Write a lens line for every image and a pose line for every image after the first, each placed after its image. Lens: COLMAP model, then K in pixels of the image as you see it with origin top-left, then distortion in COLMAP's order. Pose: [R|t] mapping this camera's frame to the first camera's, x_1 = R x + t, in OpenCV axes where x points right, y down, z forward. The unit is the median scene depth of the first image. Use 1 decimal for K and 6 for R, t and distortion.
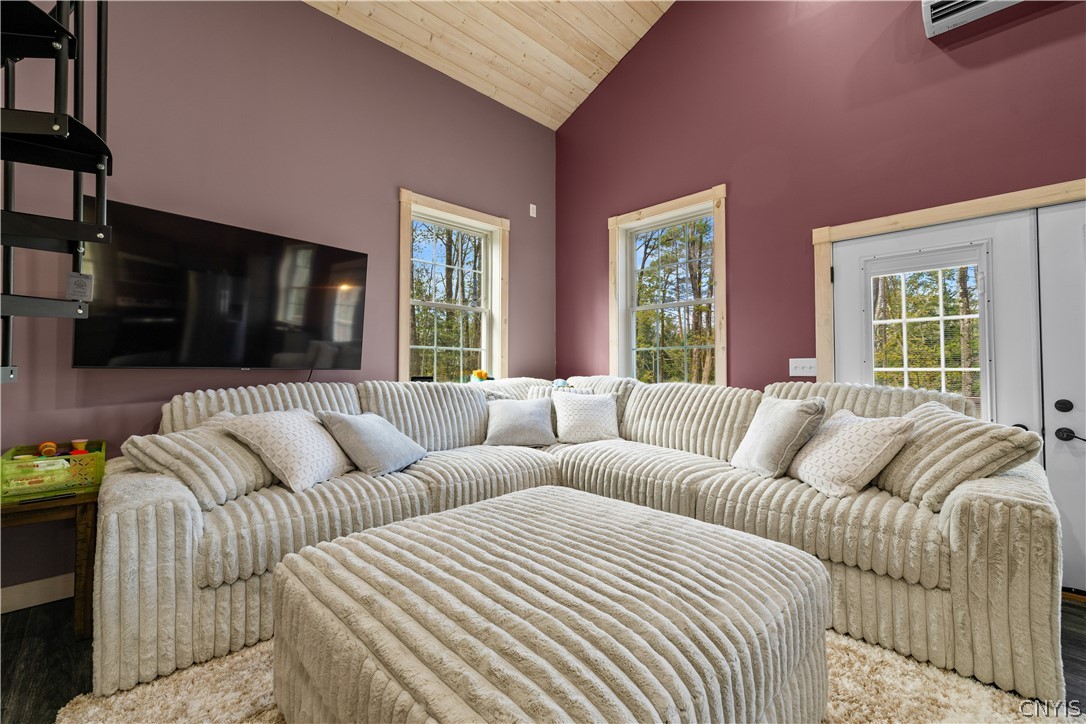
lens RADIAL K [[455.9, 0, 540.4], [0, 455.9, 360.7], [0, 0, 1]] dist [0.000156, 0.000566]
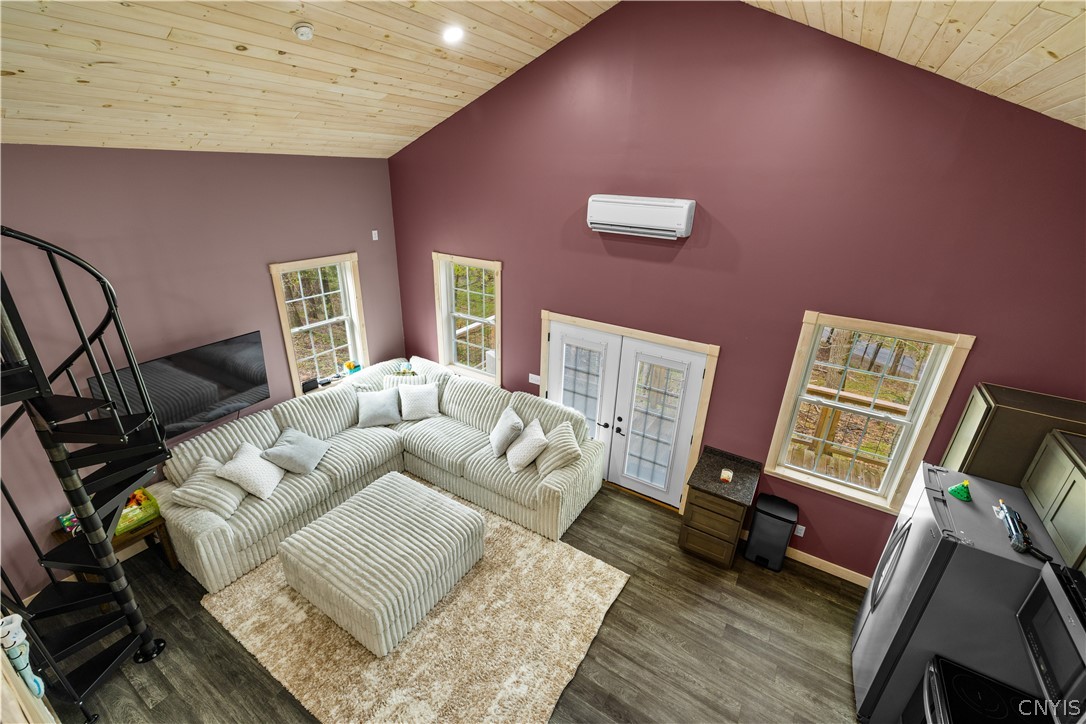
lens RADIAL K [[455.9, 0, 539.2], [0, 455.9, 358.6], [0, 0, 1]] dist [0.000156, 0.000566]
pose [[0.971019, -0.066838, 0.229468, 0.181680], [-0.033068, 0.913298, 0.405946, -0.855996], [-0.236706, -0.401769, 0.884620, -0.641619]]
